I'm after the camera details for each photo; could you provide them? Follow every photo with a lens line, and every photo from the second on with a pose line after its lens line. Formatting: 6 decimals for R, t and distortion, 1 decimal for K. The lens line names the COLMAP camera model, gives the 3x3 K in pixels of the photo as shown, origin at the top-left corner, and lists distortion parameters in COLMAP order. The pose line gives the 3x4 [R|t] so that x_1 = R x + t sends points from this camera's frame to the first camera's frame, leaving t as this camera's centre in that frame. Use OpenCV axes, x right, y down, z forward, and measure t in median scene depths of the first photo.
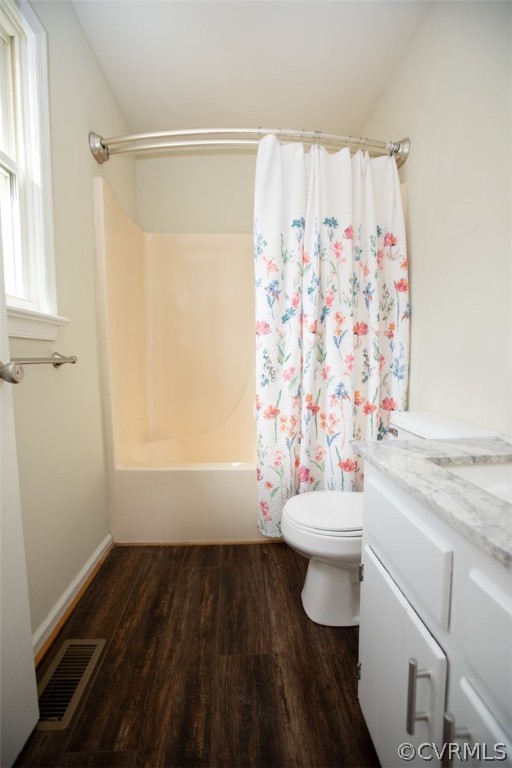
lens RADIAL K [[352.9, 0, 250.2], [0, 352.9, 395.4], [0, 0, 1]] dist [-0.048196, 0.016658]
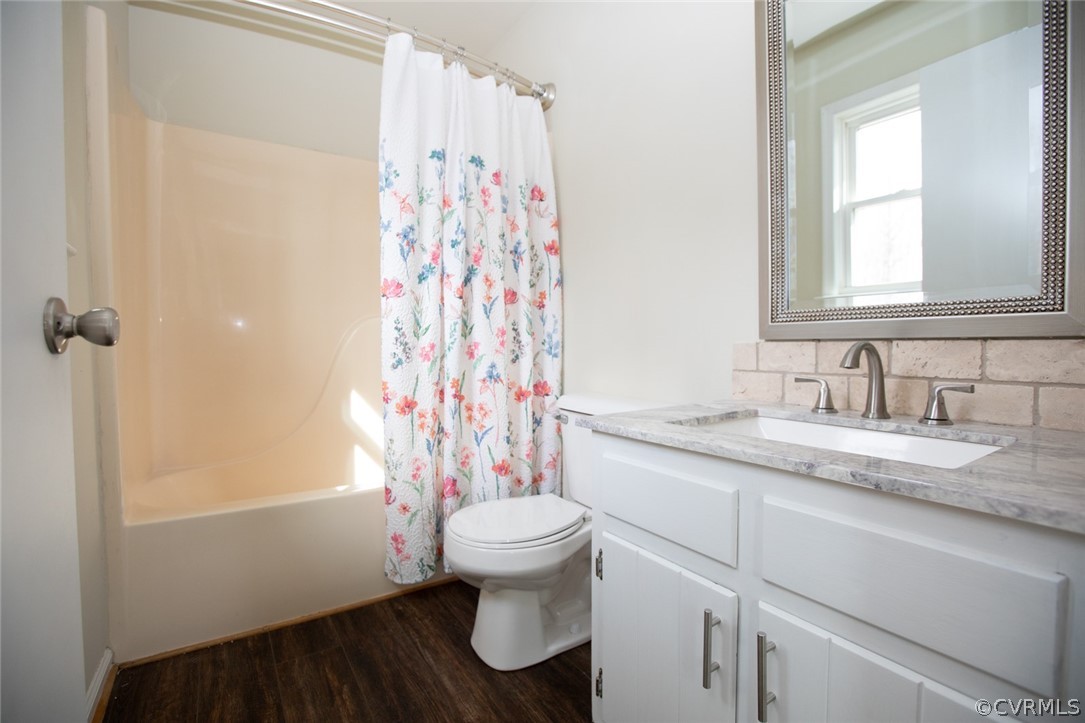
lens RADIAL K [[498.5, 0, 538.4], [0, 498.5, 368.4], [0, 0, 1]] dist [-0.048196, 0.016658]
pose [[0.860498, -0.020523, 0.509041, -0.225106], [0.050237, 0.997737, -0.044695, 0.032156], [-0.506971, 0.064033, 0.859581, -0.013554]]
